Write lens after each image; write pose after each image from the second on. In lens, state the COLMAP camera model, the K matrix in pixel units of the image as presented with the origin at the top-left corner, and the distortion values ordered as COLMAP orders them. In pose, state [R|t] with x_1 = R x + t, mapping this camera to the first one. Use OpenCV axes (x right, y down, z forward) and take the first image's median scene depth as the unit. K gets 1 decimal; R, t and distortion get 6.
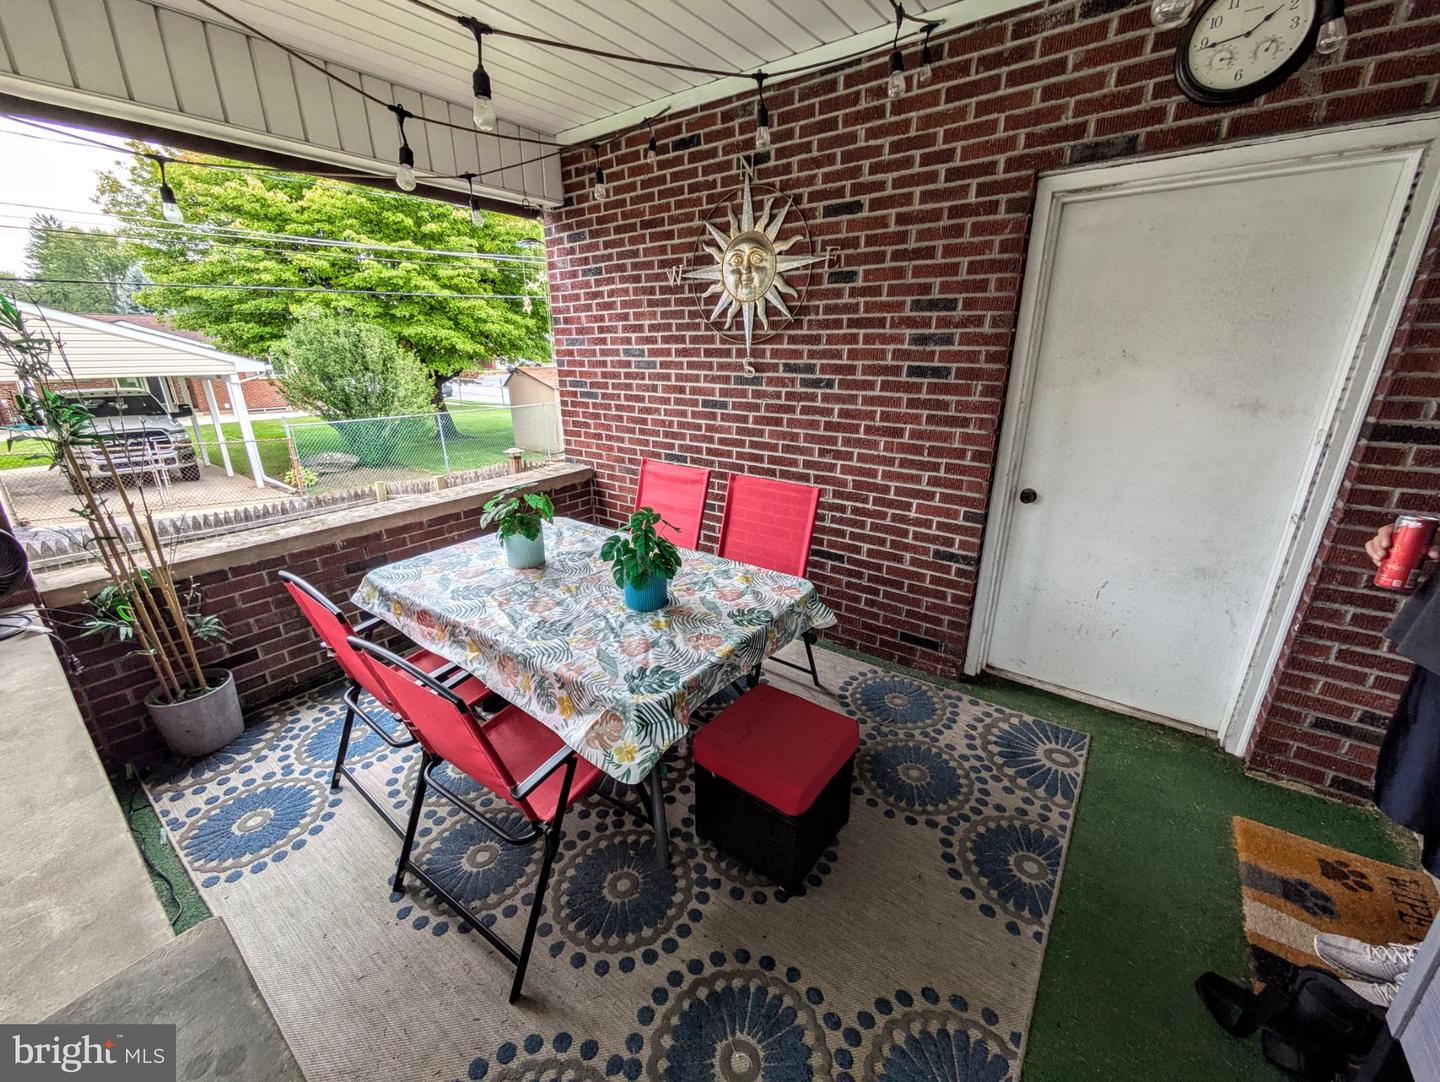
lens RADIAL K [[574.7, 0, 714.2], [0, 574.7, 543.1], [0, 0, 1]] dist [-0.003223, 0.001994]
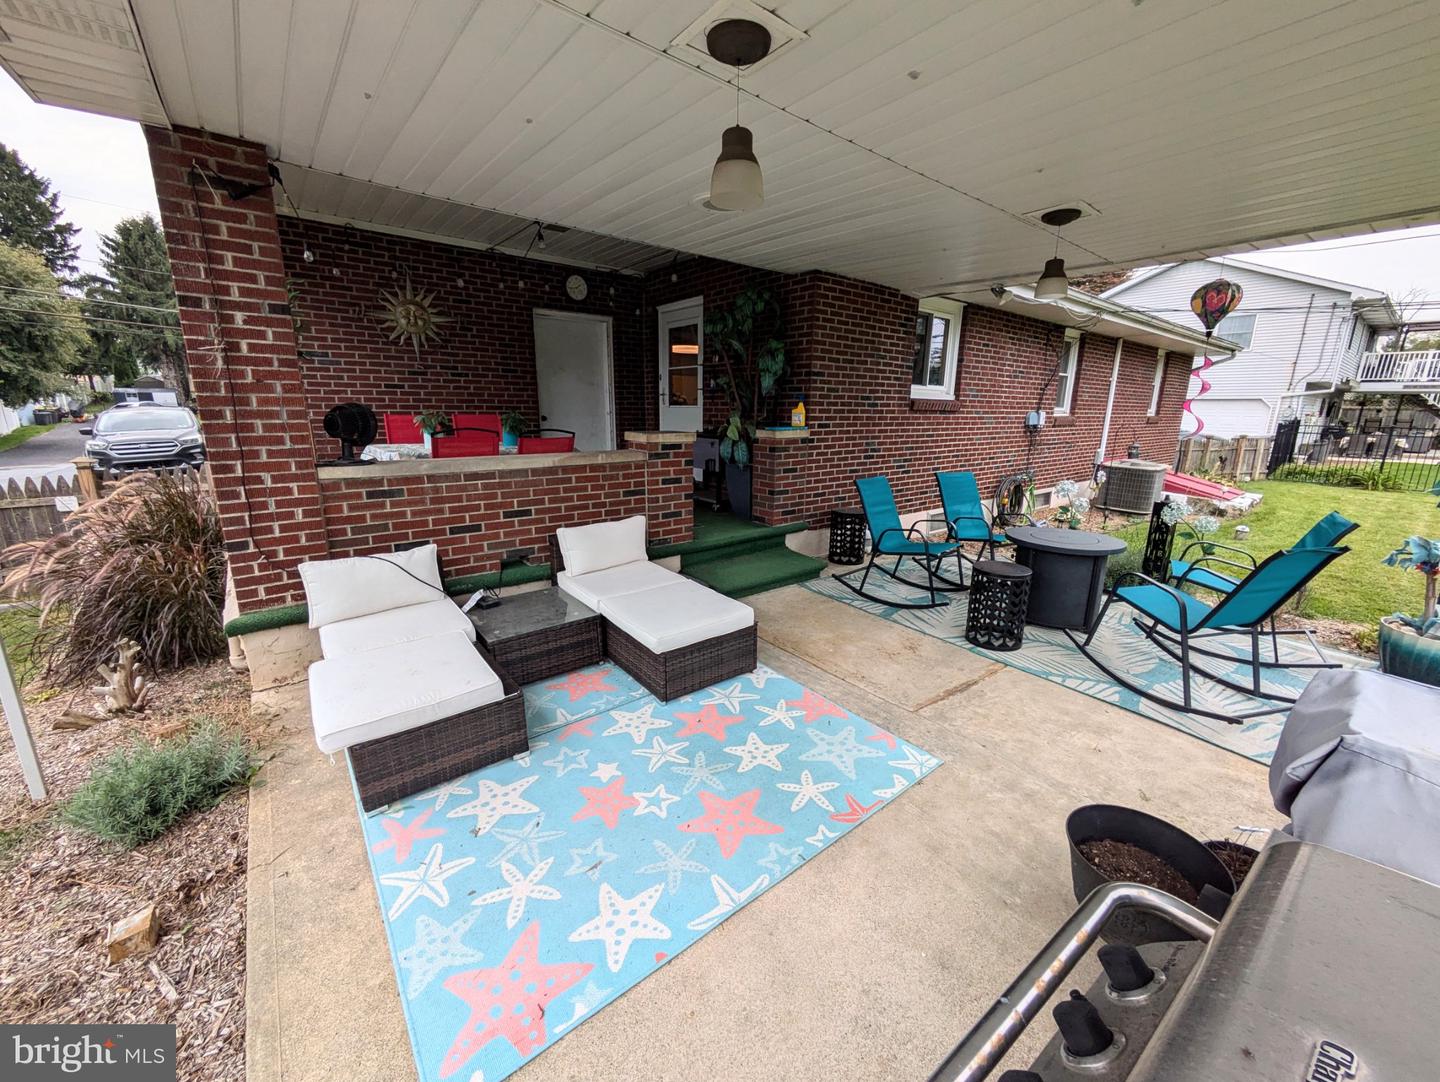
lens RADIAL K [[574.7, 0, 710.7], [0, 574.7, 539.5], [0, 0, 1]] dist [-0.003223, 0.001994]
pose [[0.250451, -0.214368, 0.944098, -1.650987], [0.302097, 0.943790, 0.134157, 0.284702], [-0.919789, 0.251610, 0.301132, -0.346415]]
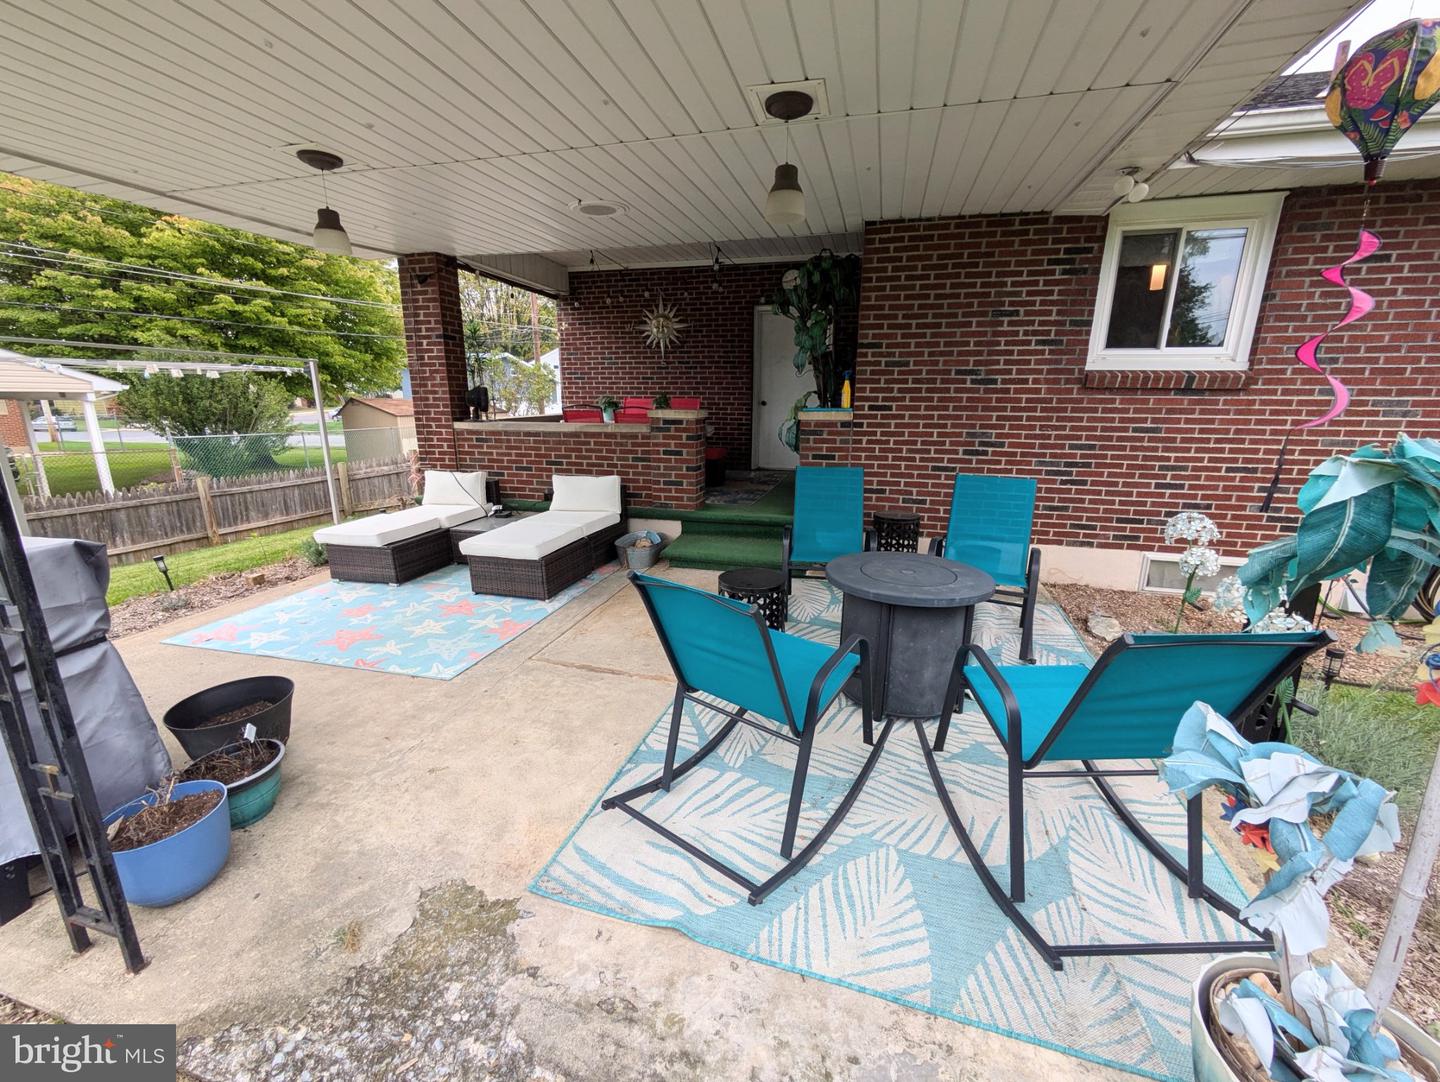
lens RADIAL K [[574.7, 0, 714.9], [0, 574.7, 540.1], [0, 0, 1]] dist [-0.003223, 0.001994]
pose [[0.928698, -0.080891, 0.361907, -0.736079], [0.111905, 0.991555, -0.065537, 0.694827], [-0.353550, 0.101364, 0.929907, -1.441085]]
